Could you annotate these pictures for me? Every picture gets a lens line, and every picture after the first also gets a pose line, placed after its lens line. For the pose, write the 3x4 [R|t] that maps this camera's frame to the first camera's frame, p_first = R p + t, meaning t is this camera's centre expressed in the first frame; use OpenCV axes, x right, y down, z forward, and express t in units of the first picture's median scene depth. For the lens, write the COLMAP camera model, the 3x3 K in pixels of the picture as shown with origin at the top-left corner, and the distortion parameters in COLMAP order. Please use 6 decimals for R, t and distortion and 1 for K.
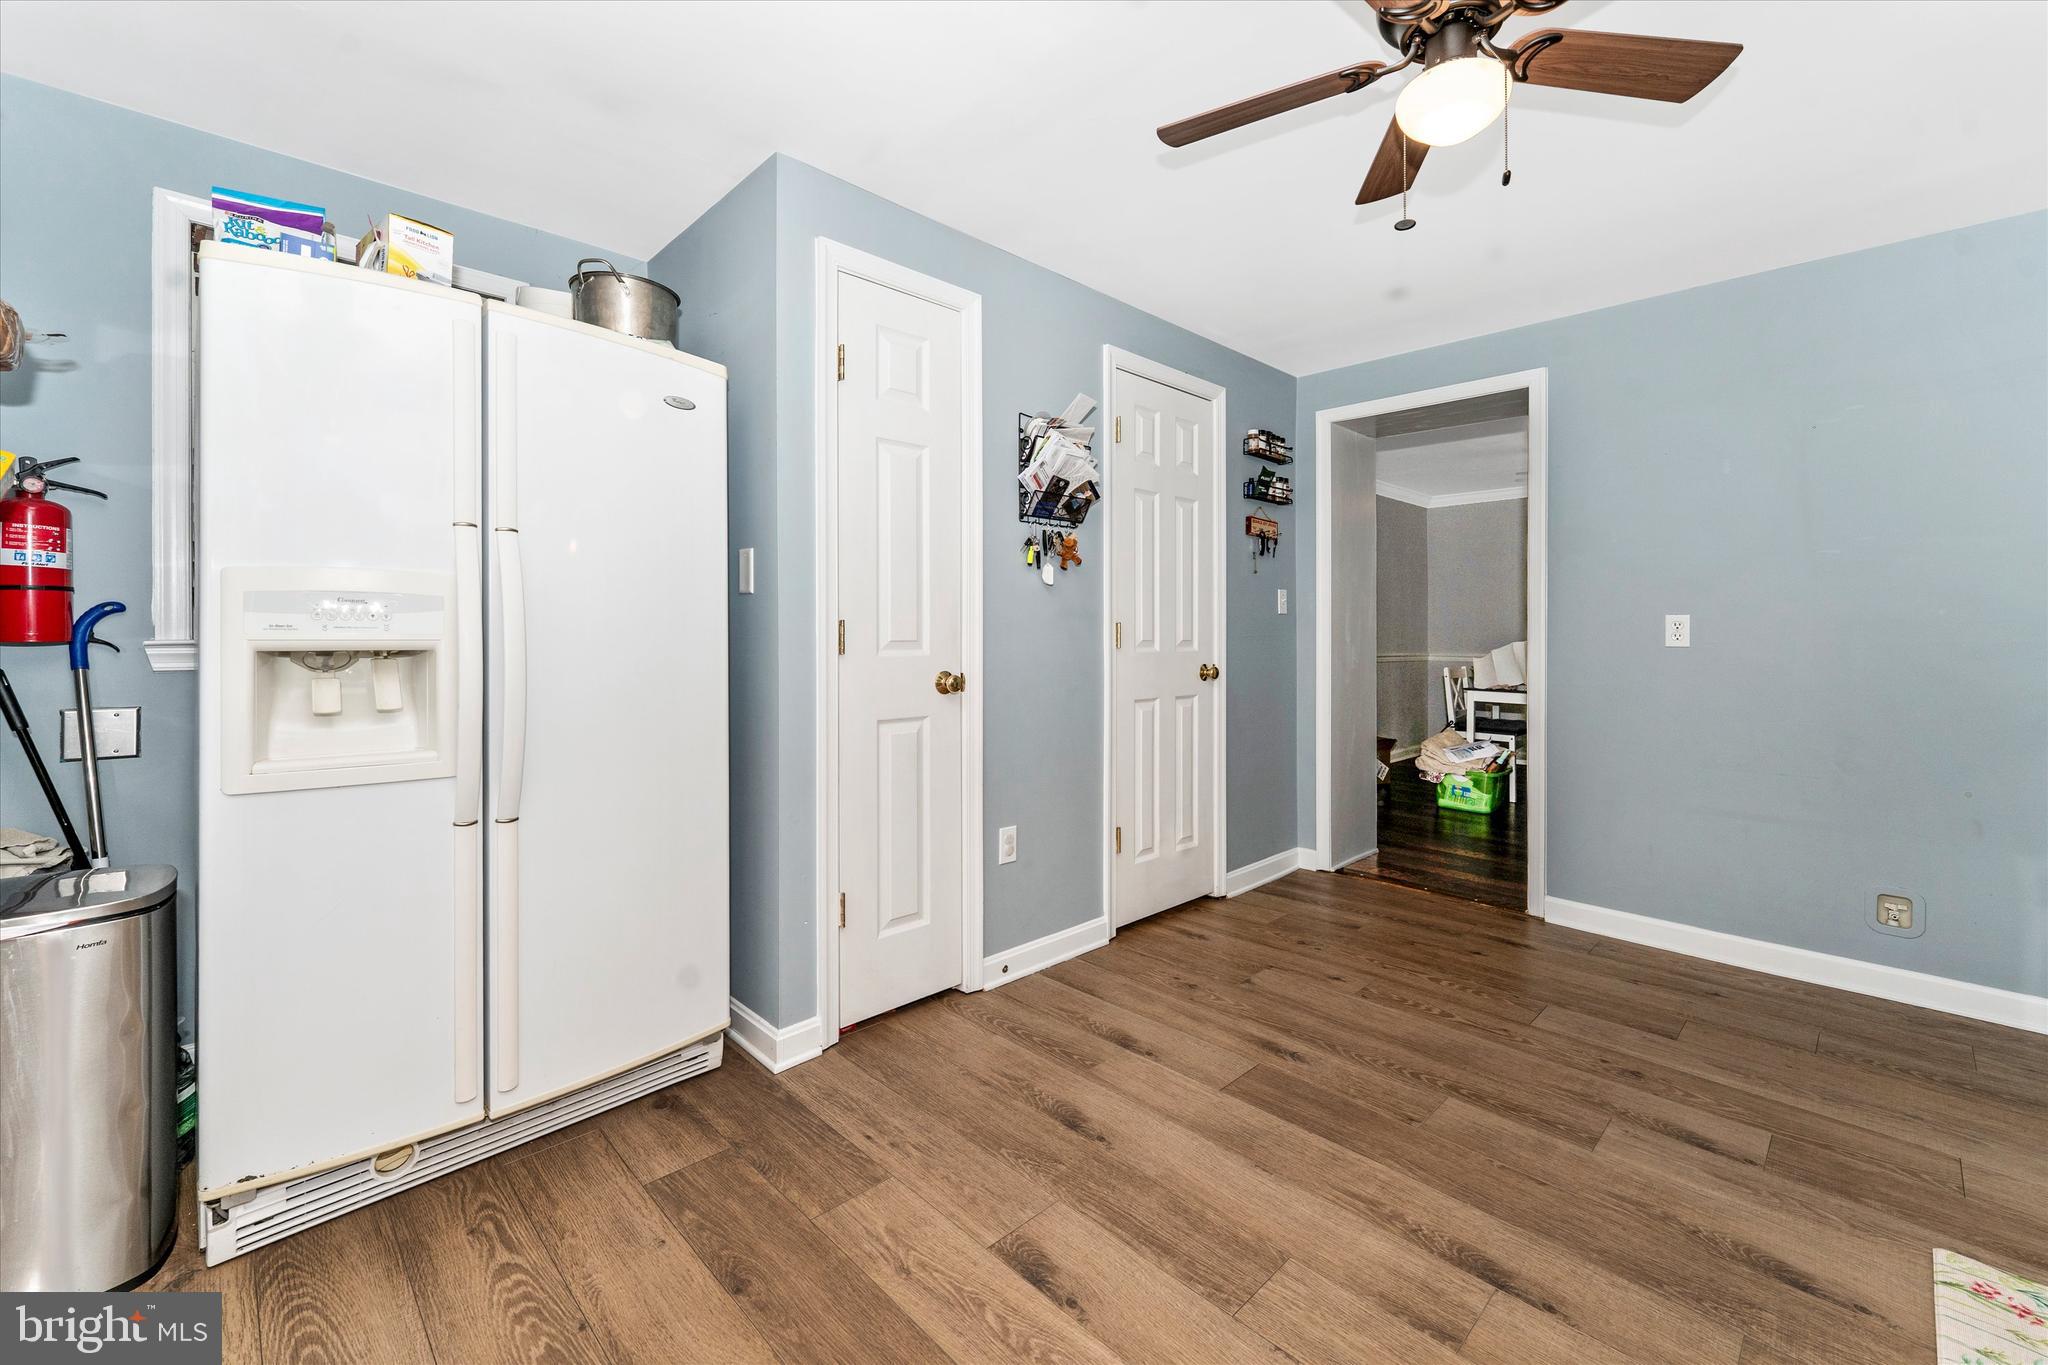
lens RADIAL K [[784.9, 0, 1064.7], [0, 784.9, 635.2], [0, 0, 1]] dist [0.000441, -0.000299]
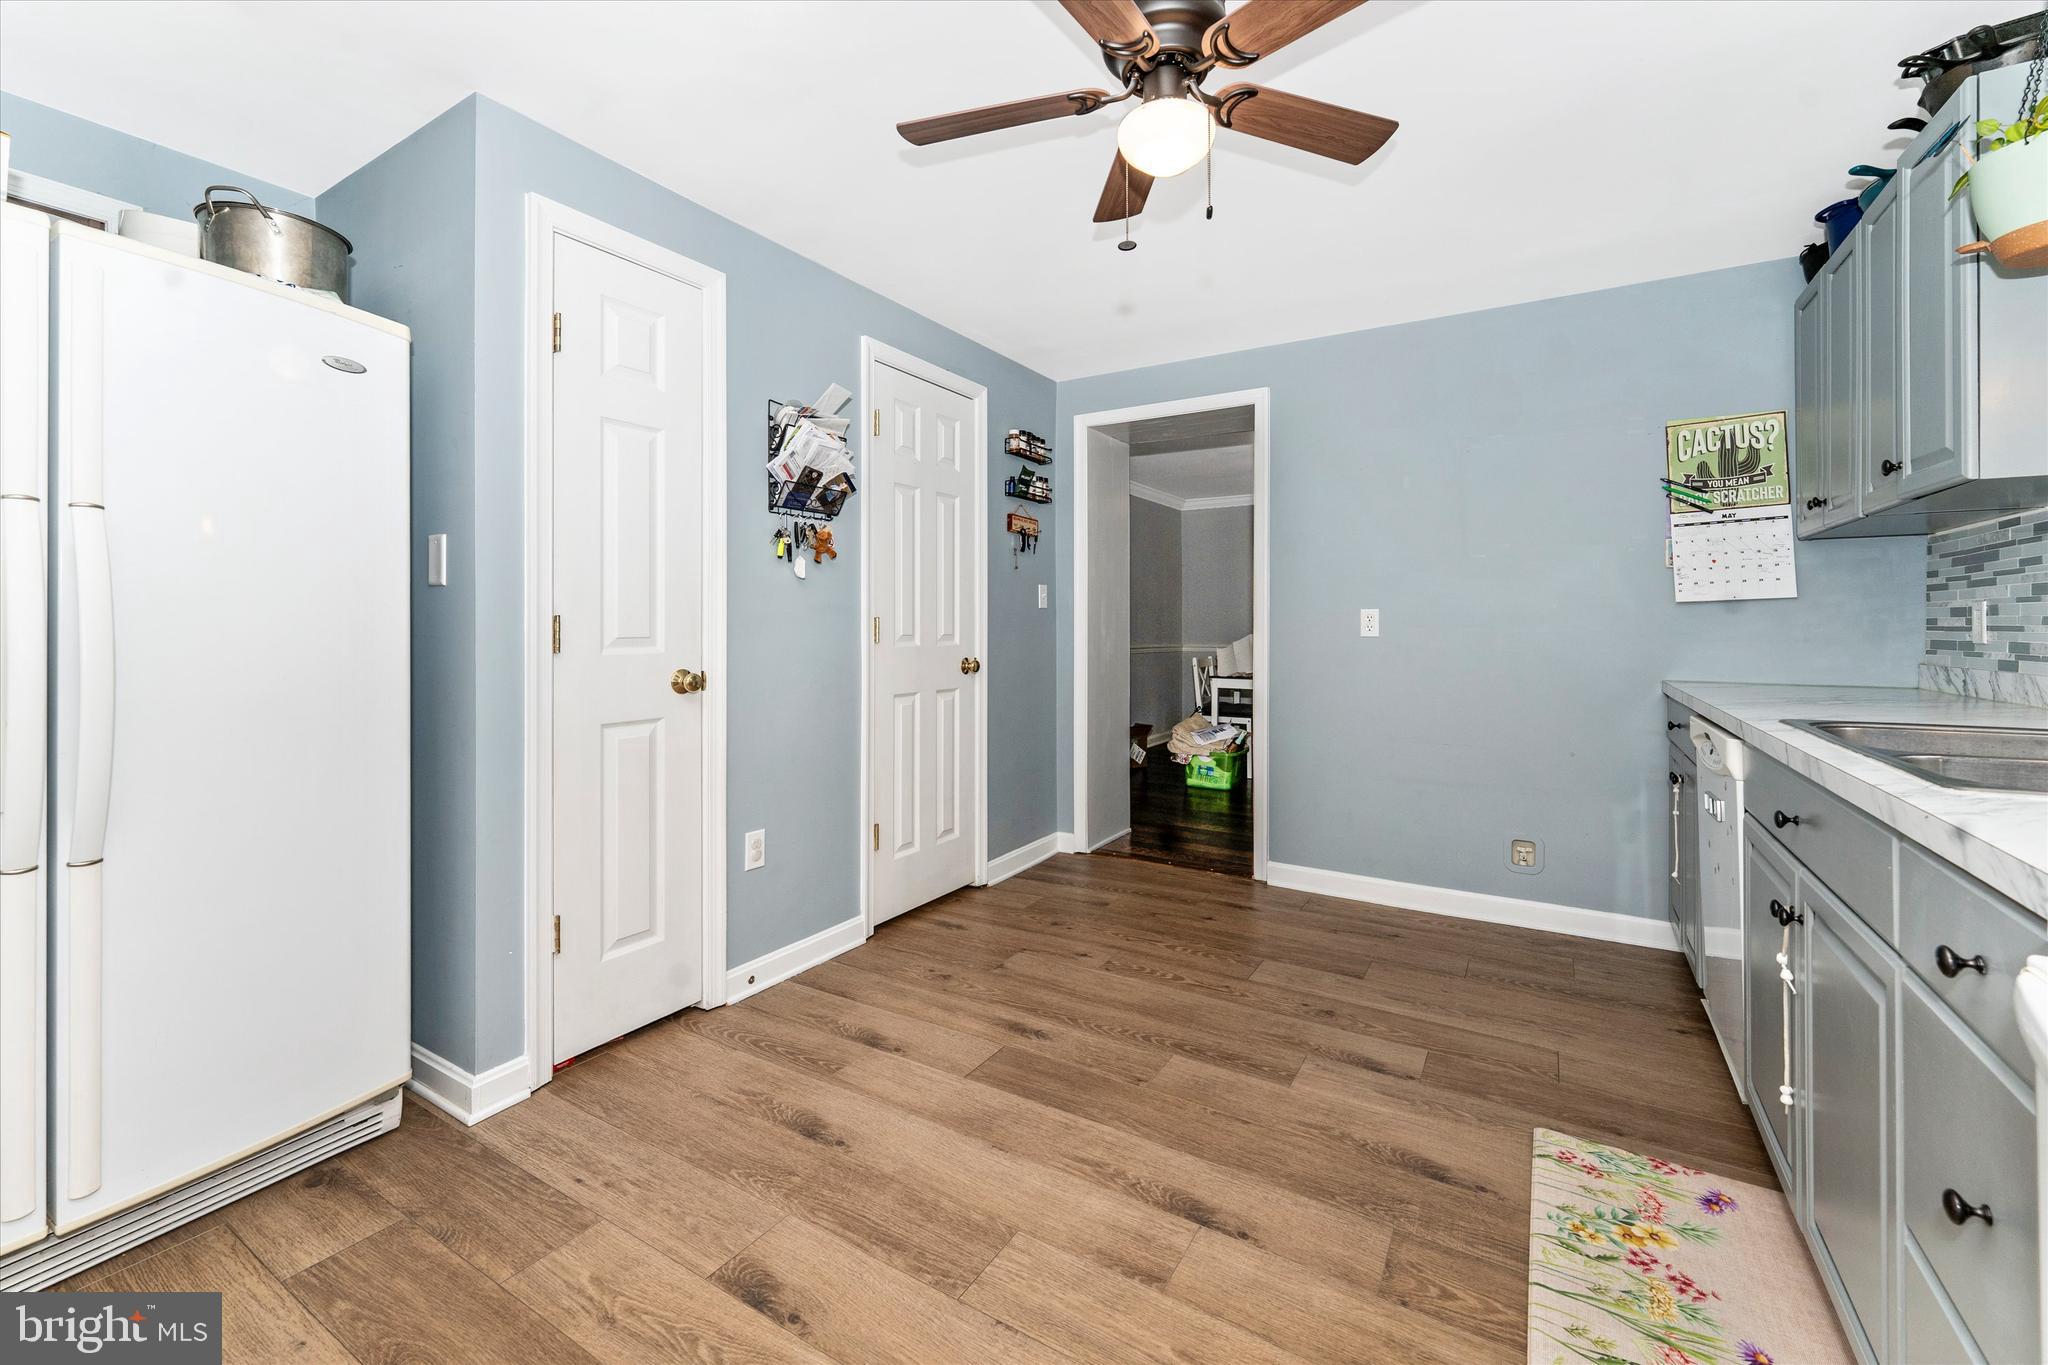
lens RADIAL K [[781.3, 0, 1025.9], [0, 781.3, 626.5], [0, 0, 1]] dist [-0.000981, 0.000069]
pose [[0.974420, -0.005767, 0.224662, 0.052108], [0.006618, 0.999973, -0.003034, 0.000172], [-0.224639, 0.004444, 0.974432, -0.005608]]
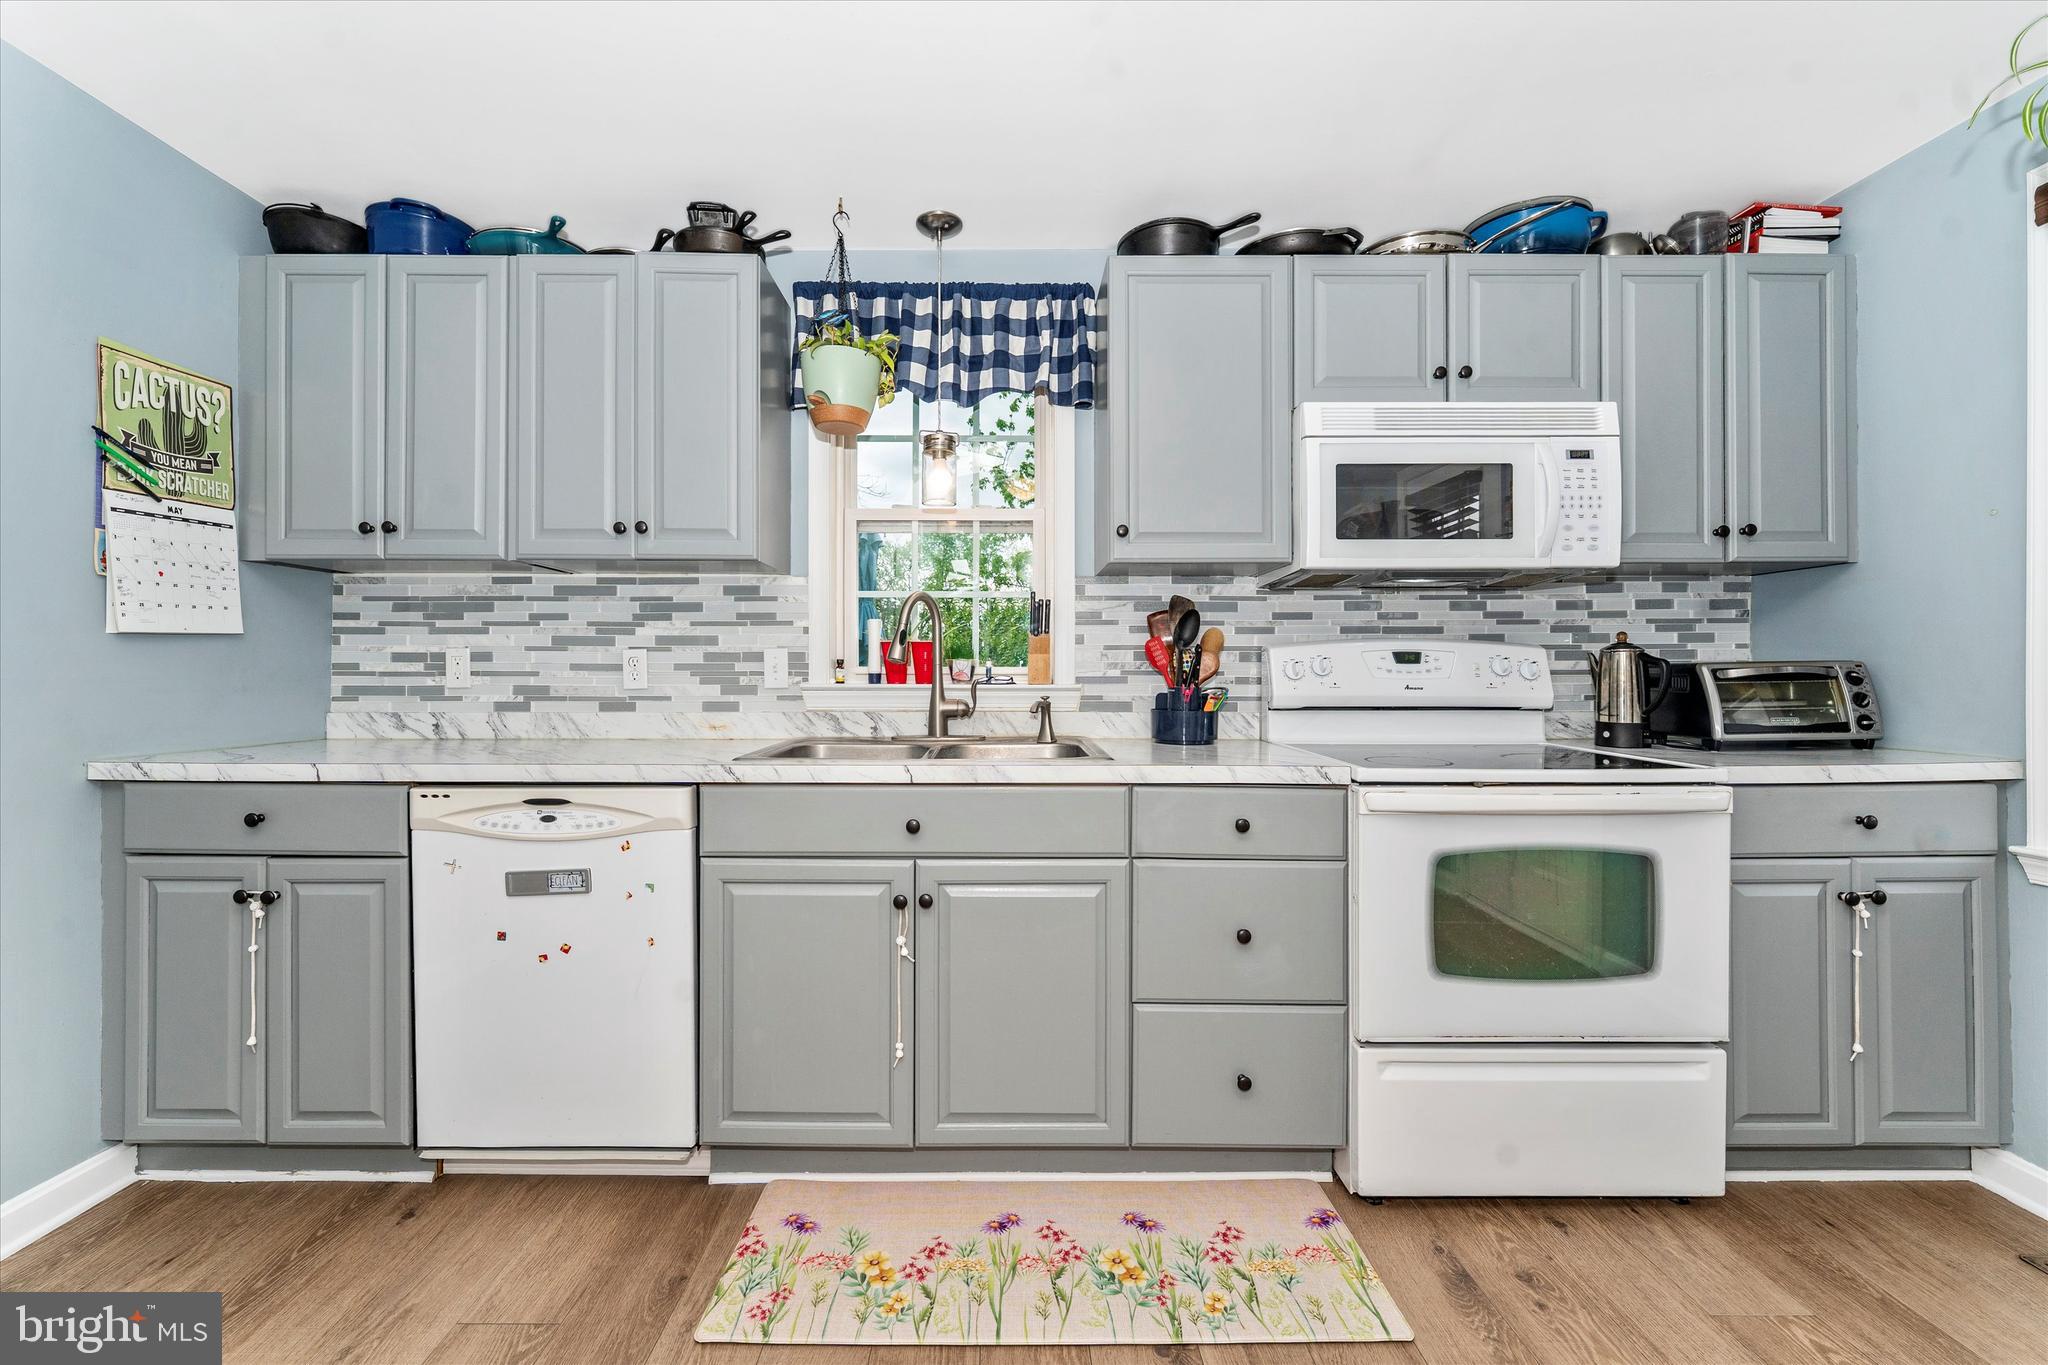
lens RADIAL K [[864.4, 0, 1023.9], [0, 864.4, 669.9], [0, 0, 1]] dist [-0.000023, -0.000177]
pose [[-0.716812, -0.005552, 0.697244, 0.102431], [-0.002958, 0.999984, 0.004922, -0.005832], [-0.697260, 0.001465, -0.716817, 1.084233]]
